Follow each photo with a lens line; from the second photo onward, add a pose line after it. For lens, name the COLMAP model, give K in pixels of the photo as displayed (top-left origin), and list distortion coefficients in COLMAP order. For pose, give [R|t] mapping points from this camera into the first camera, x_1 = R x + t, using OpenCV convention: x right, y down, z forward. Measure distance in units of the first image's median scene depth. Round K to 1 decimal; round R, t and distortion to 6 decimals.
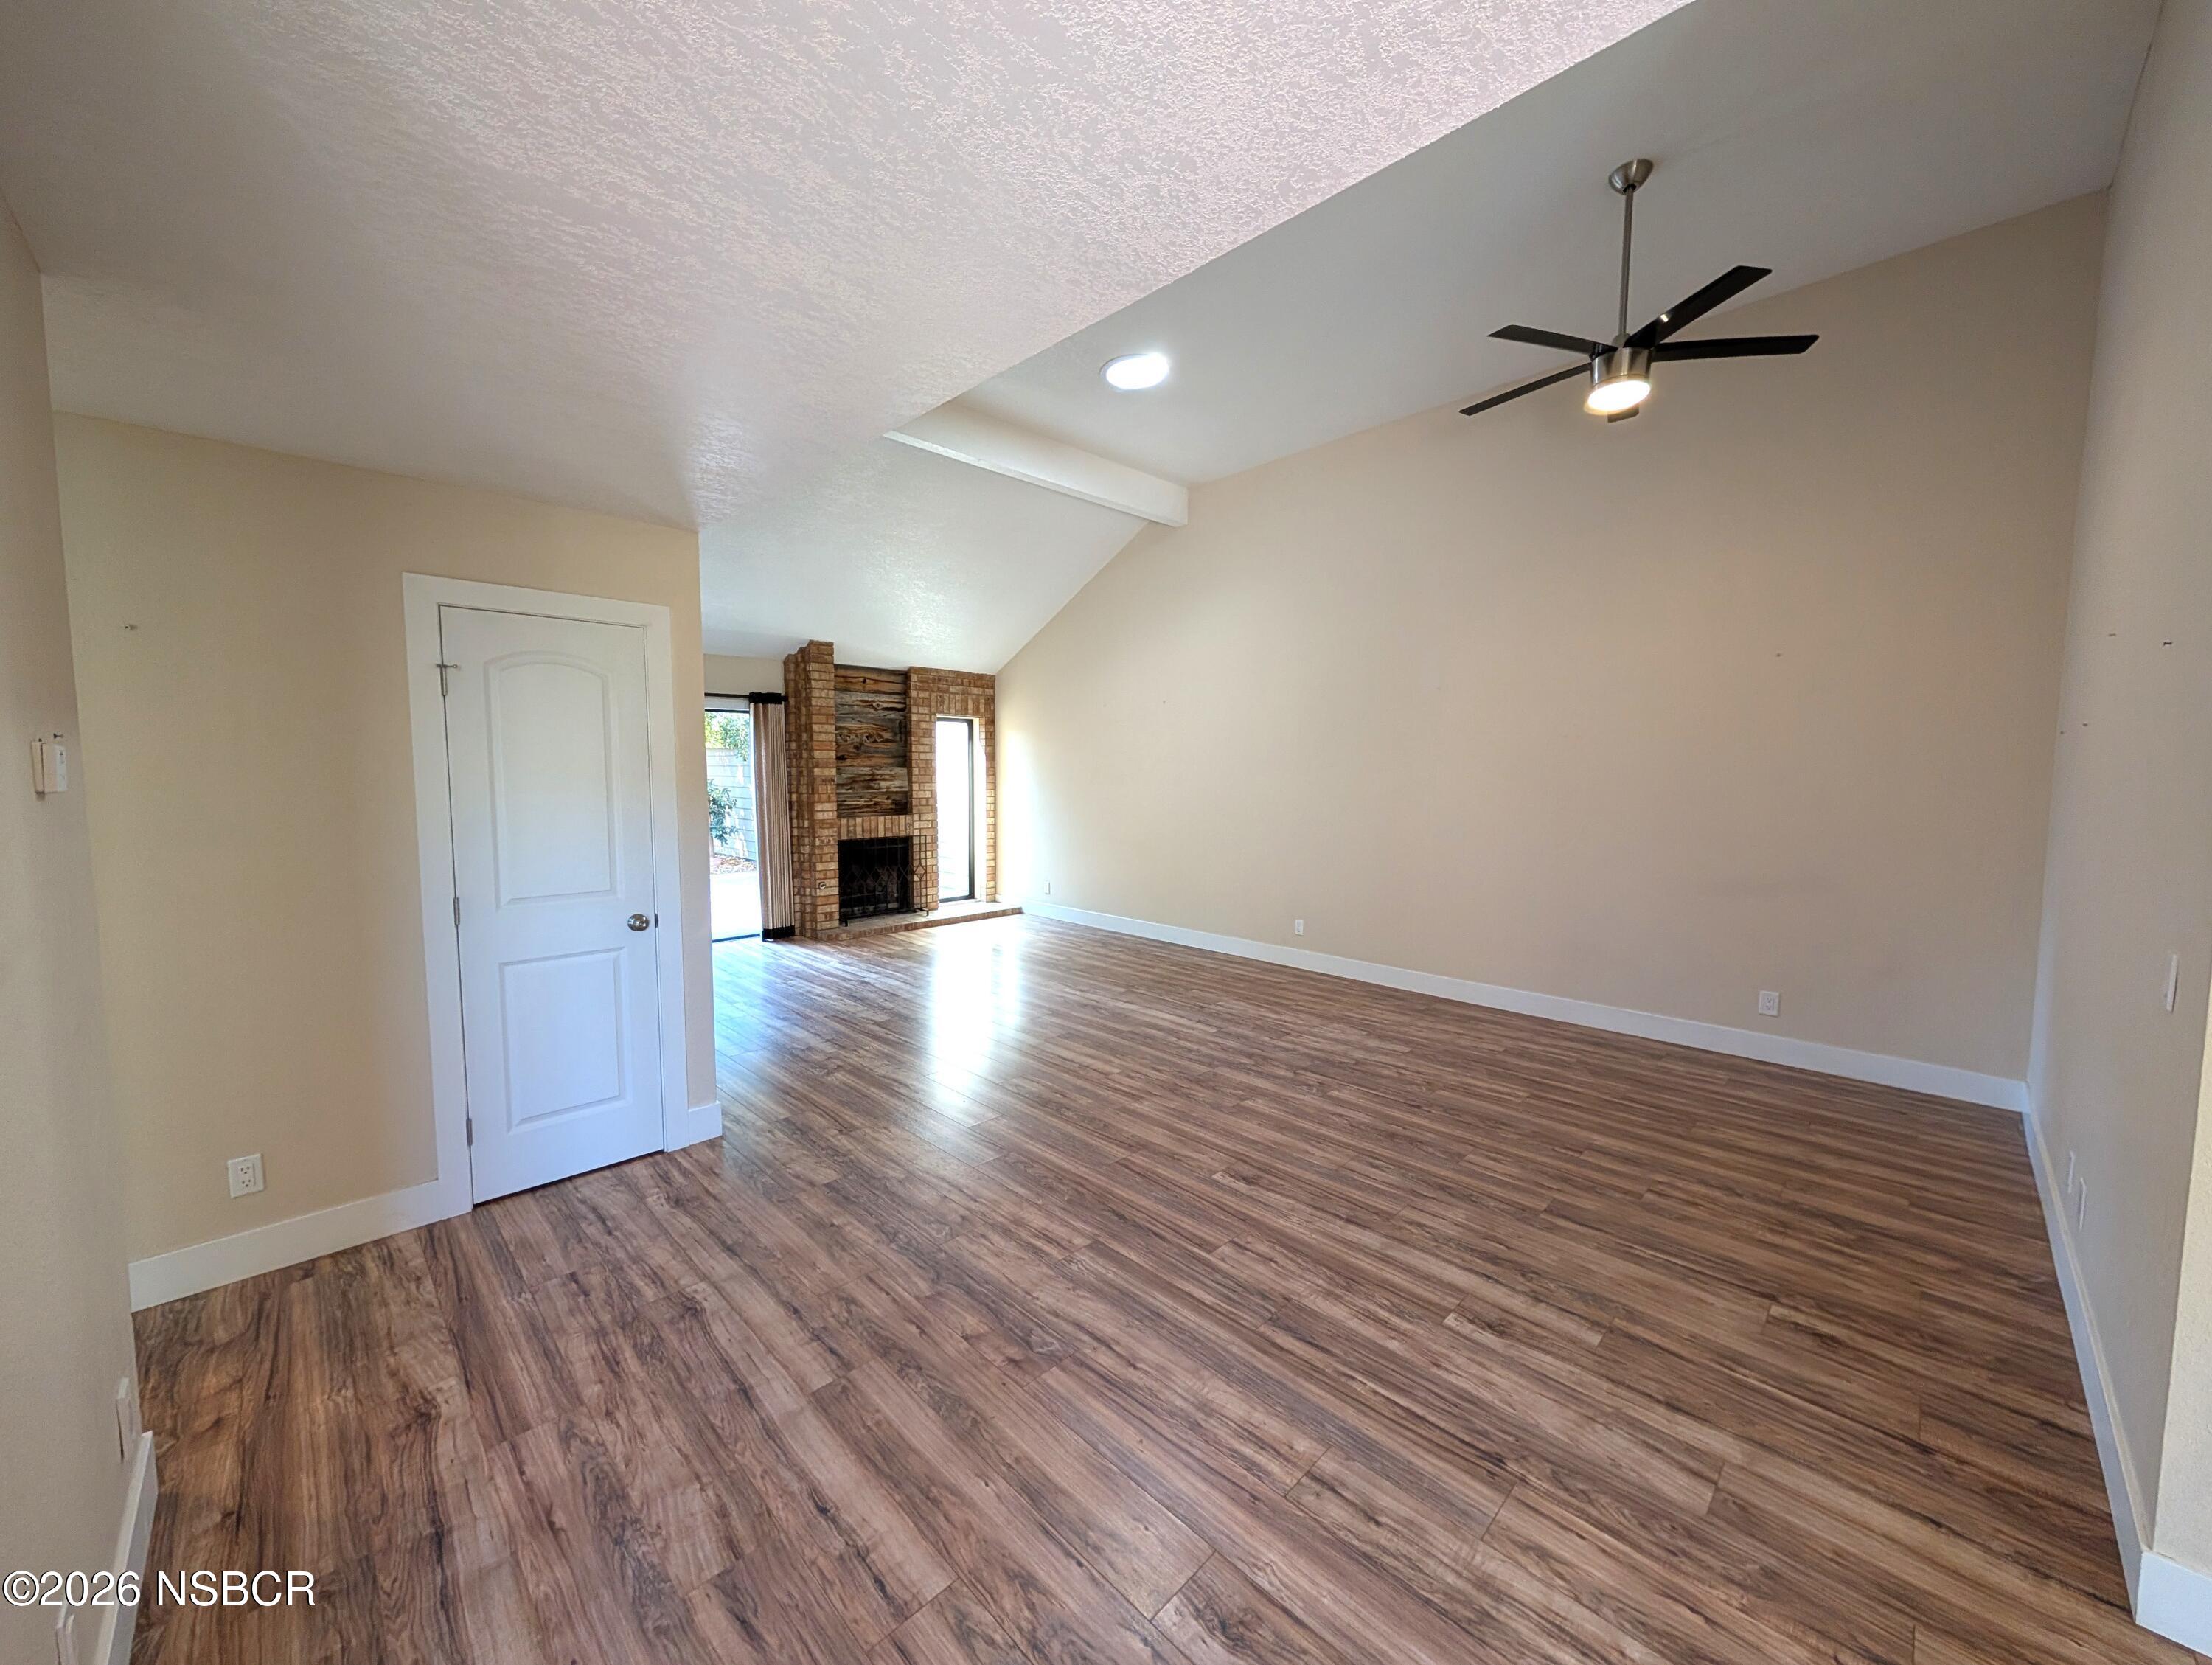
lens RADIAL K [[831.4, 0, 1097.2], [0, 831.4, 828.9], [0, 0, 1]] dist [-0.010203, 0.000003]
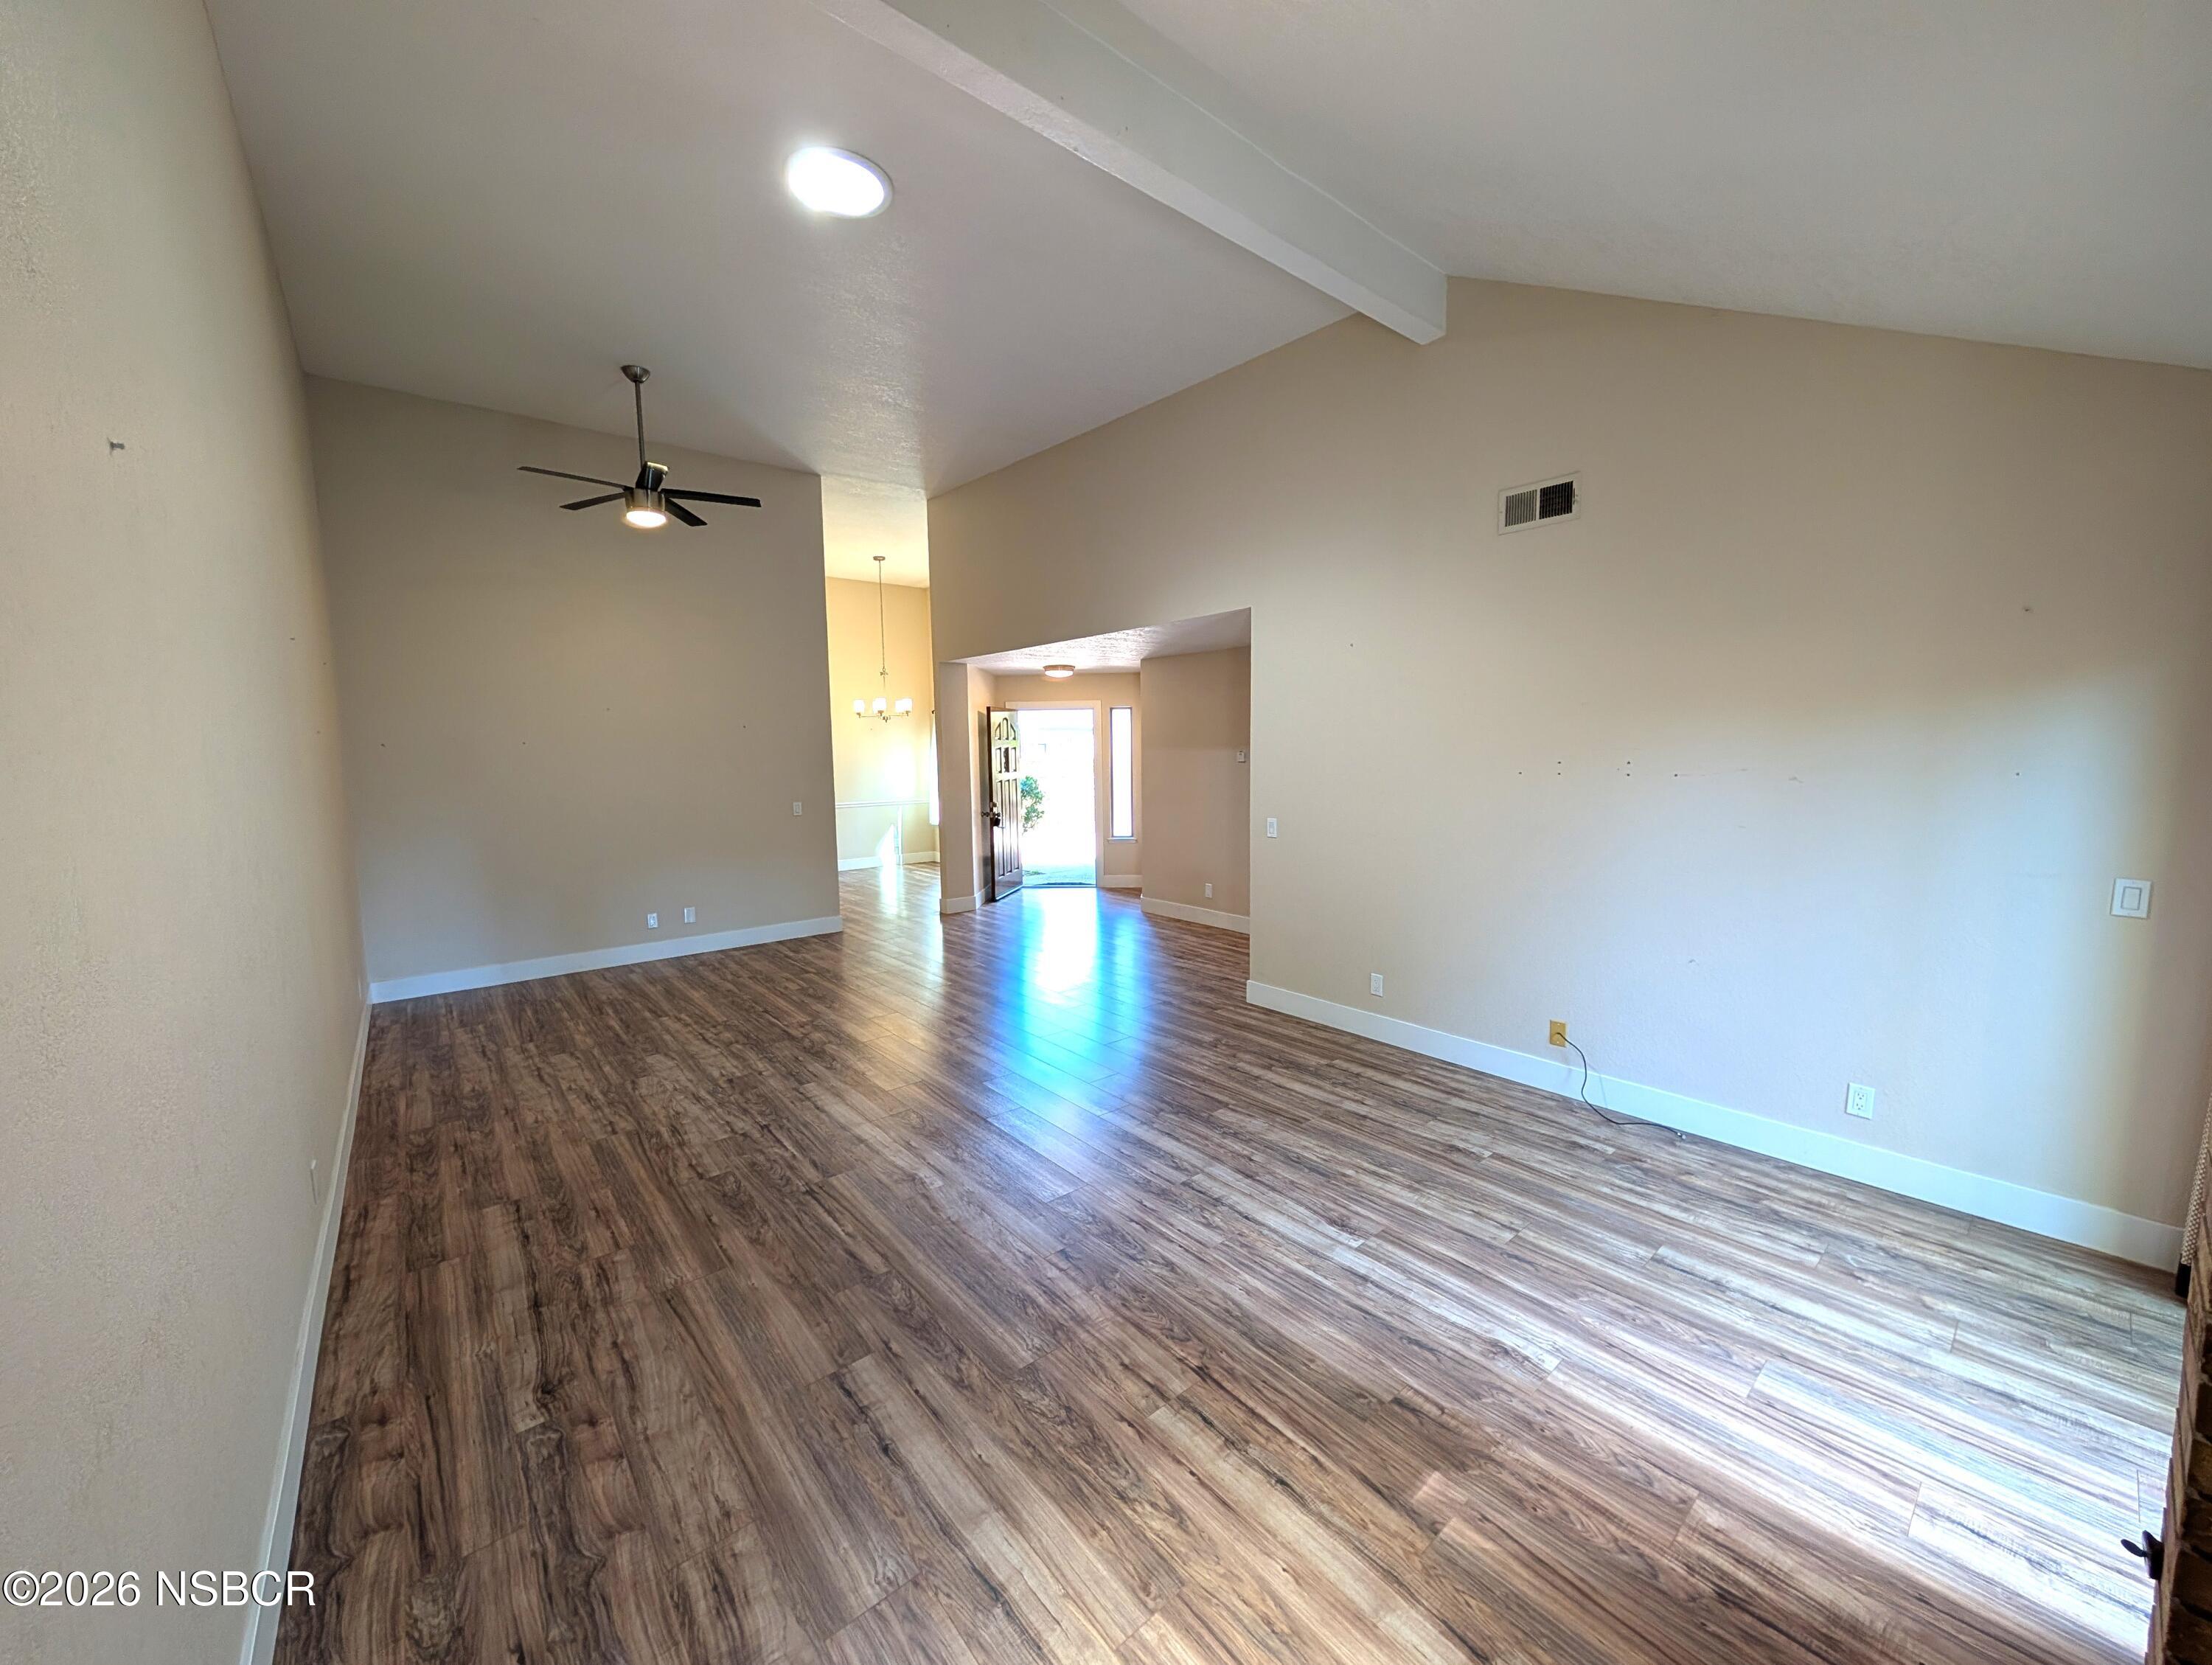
lens RADIAL K [[831.4, 0, 1104.1], [0, 831.4, 829.2], [0, 0, 1]] dist [-0.010203, 0.000003]
pose [[-0.996873, -0.000326, 0.079016, -0.229847], [0.013225, 0.985198, 0.170912, -0.154250], [-0.077902, 0.171423, -0.982113, 1.817905]]
